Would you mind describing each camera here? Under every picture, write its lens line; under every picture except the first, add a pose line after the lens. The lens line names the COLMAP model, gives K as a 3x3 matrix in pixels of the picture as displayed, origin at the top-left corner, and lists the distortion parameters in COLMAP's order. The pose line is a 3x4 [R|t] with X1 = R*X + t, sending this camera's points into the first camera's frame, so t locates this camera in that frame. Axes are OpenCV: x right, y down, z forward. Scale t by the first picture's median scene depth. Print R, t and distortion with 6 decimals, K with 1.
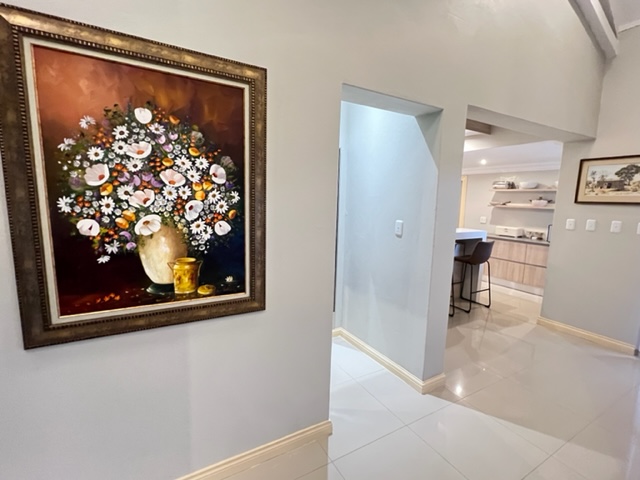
lens RADIAL K [[302.4, 0, 317.0], [0, 302.4, 238.6], [0, 0, 1]] dist [-0.001827, -0.000214]
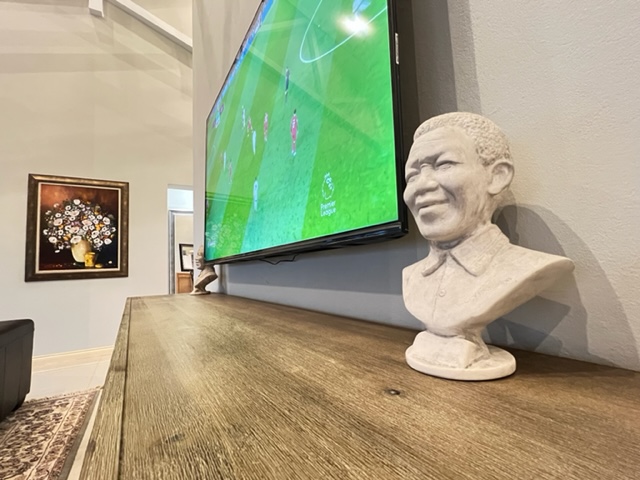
lens RADIAL K [[302.4, 0, 316.4], [0, 302.4, 239.6], [0, 0, 1]] dist [-0.001827, -0.000214]
pose [[0.997021, -0.074732, 0.019087, 1.546686], [0.077117, 0.970509, -0.228396, 0.740867], [-0.001456, 0.229188, 0.973381, -1.650115]]
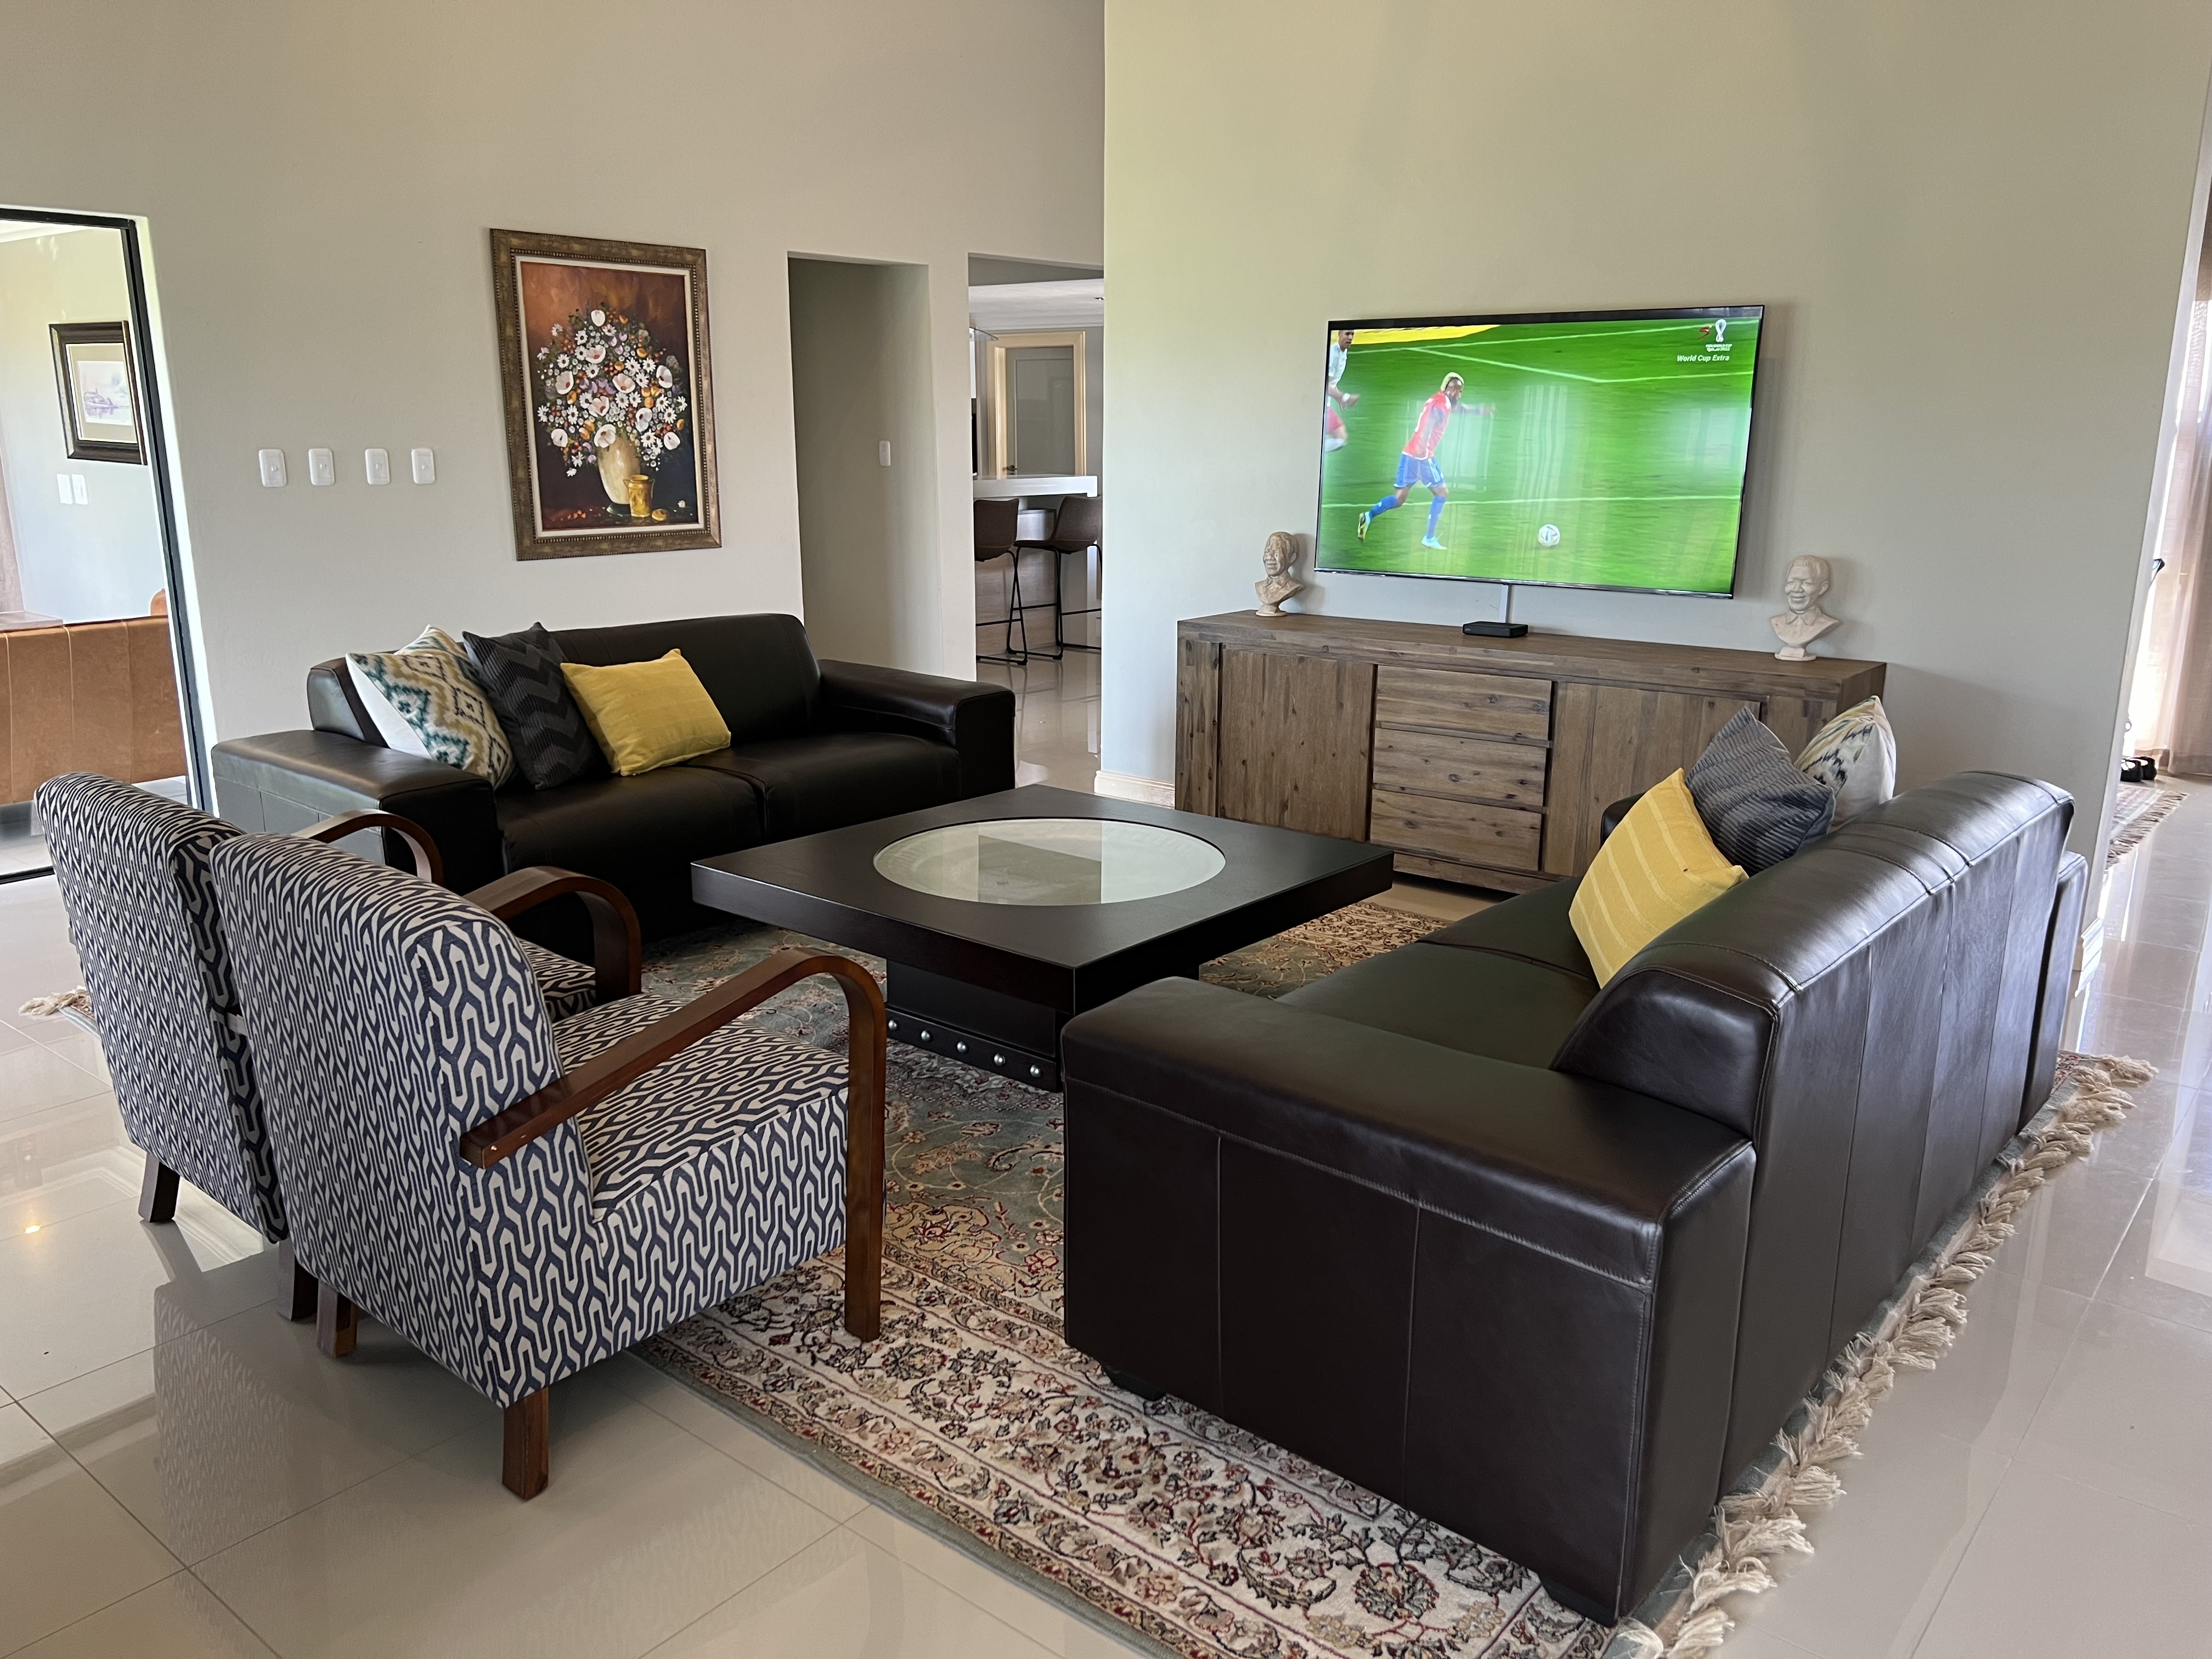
lens RADIAL K [[1685.3, 0, 1117.0], [0, 1685.3, 850.0], [0, 0, 1]] dist [0.035303, -0.038570]
pose [[0.935754, -0.112148, 0.334347, -0.958189], [0.070612, 0.988472, 0.133932, 0.618594], [-0.345513, -0.101718, 0.932885, -4.467779]]
